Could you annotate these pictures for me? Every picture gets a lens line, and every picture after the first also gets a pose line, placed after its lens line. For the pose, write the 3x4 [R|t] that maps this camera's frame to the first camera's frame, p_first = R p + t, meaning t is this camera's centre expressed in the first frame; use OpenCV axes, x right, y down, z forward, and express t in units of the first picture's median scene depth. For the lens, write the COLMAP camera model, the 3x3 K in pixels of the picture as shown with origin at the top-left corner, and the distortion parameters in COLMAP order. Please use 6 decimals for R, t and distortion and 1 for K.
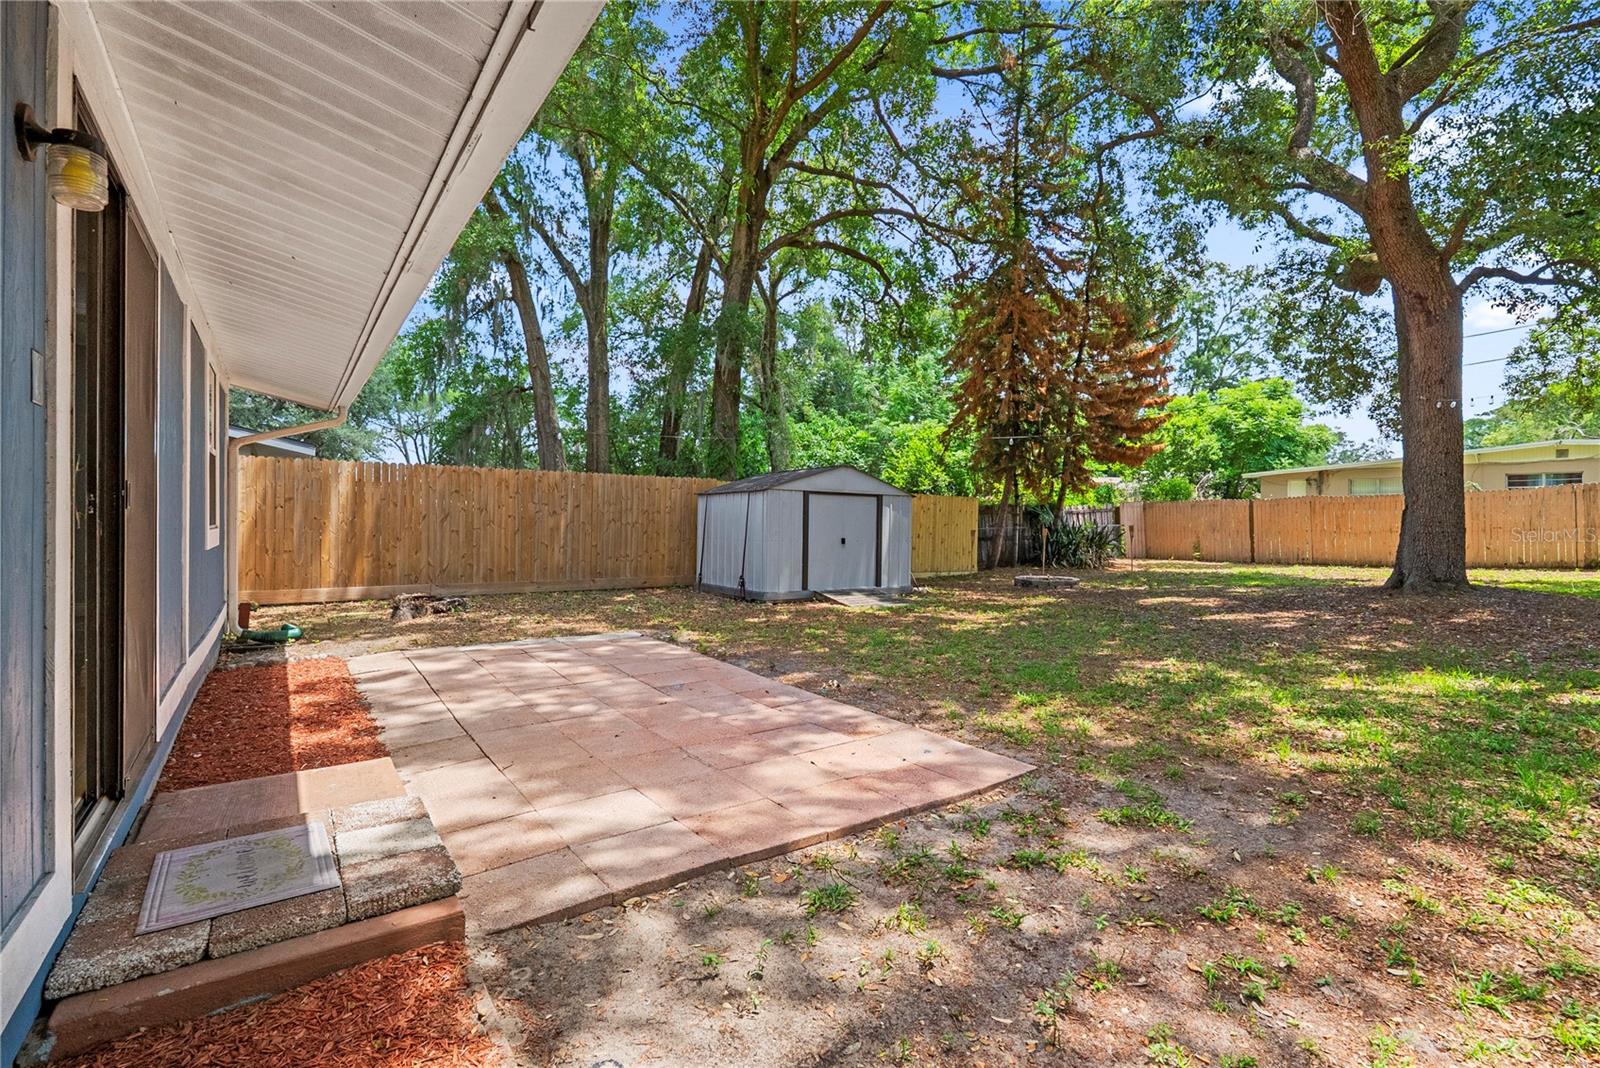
lens RADIAL K [[708.0, 0, 795.6], [0, 708.0, 529.4], [0, 0, 1]] dist [-0.007493, 0.001172]
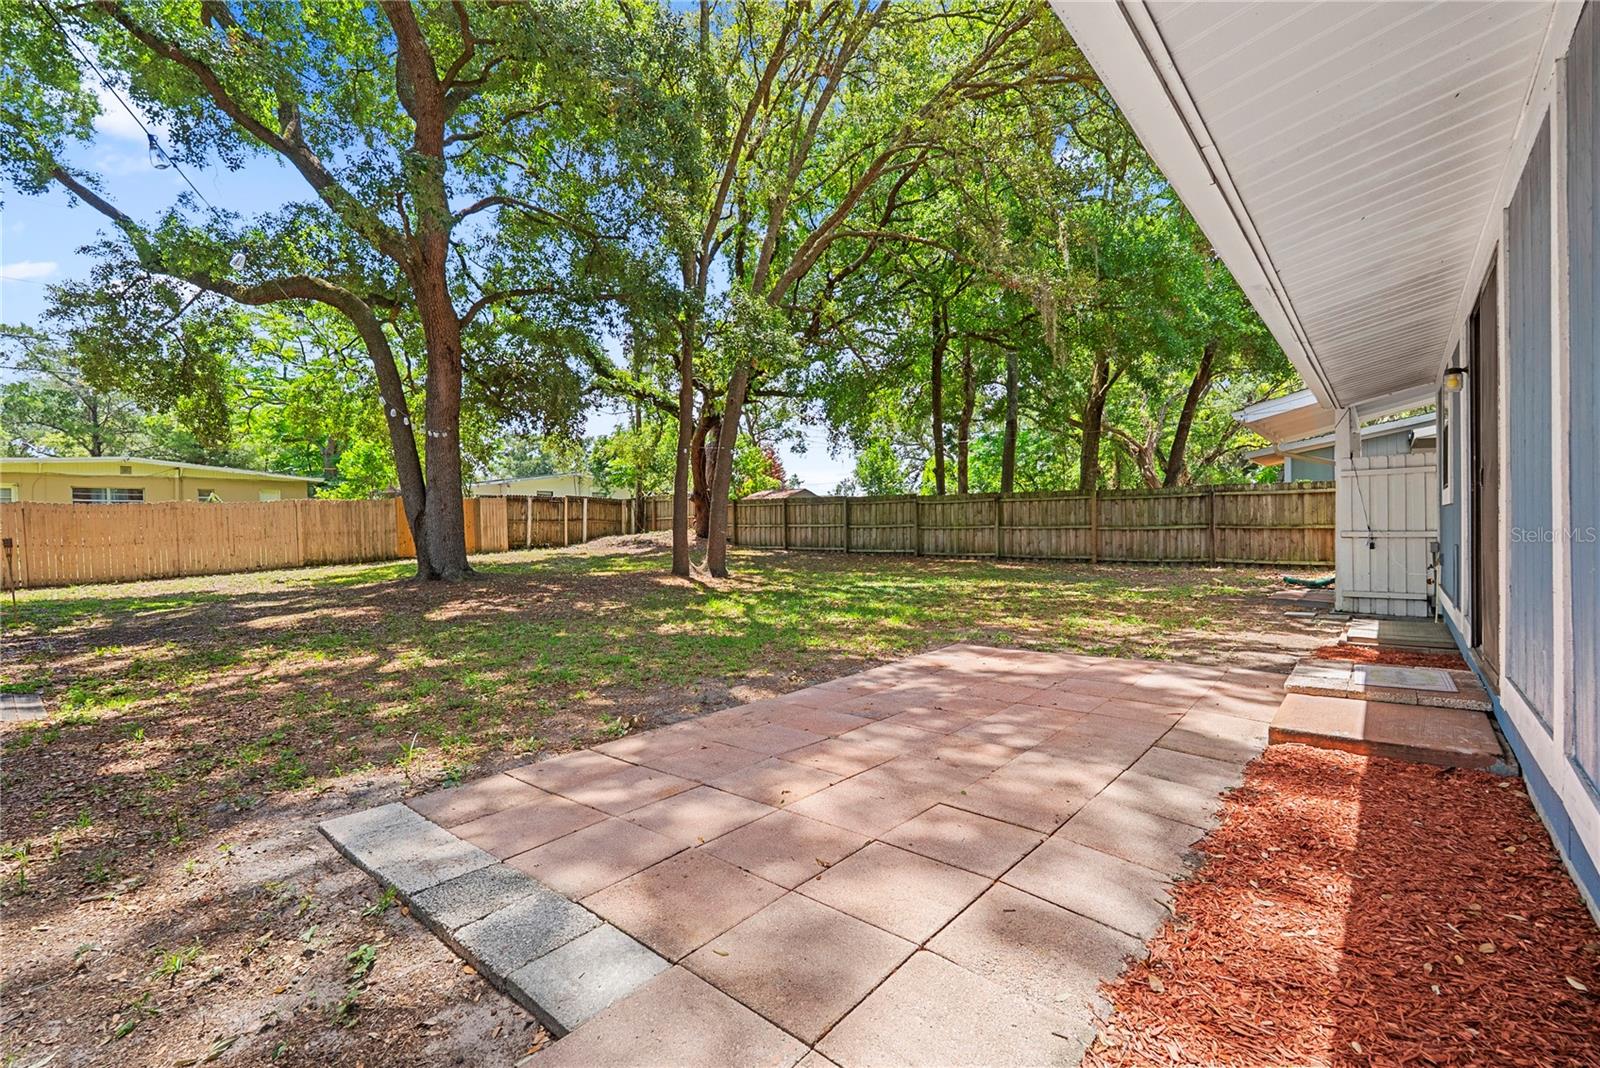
lens RADIAL K [[708.0, 0, 800.2], [0, 708.0, 541.6], [0, 0, 1]] dist [-0.007493, 0.001172]
pose [[-0.241321, -0.019004, 0.970259, -0.198395], [0.028224, 0.999248, 0.026592, 0.000948], [-0.970035, 0.033802, -0.240603, 0.268829]]
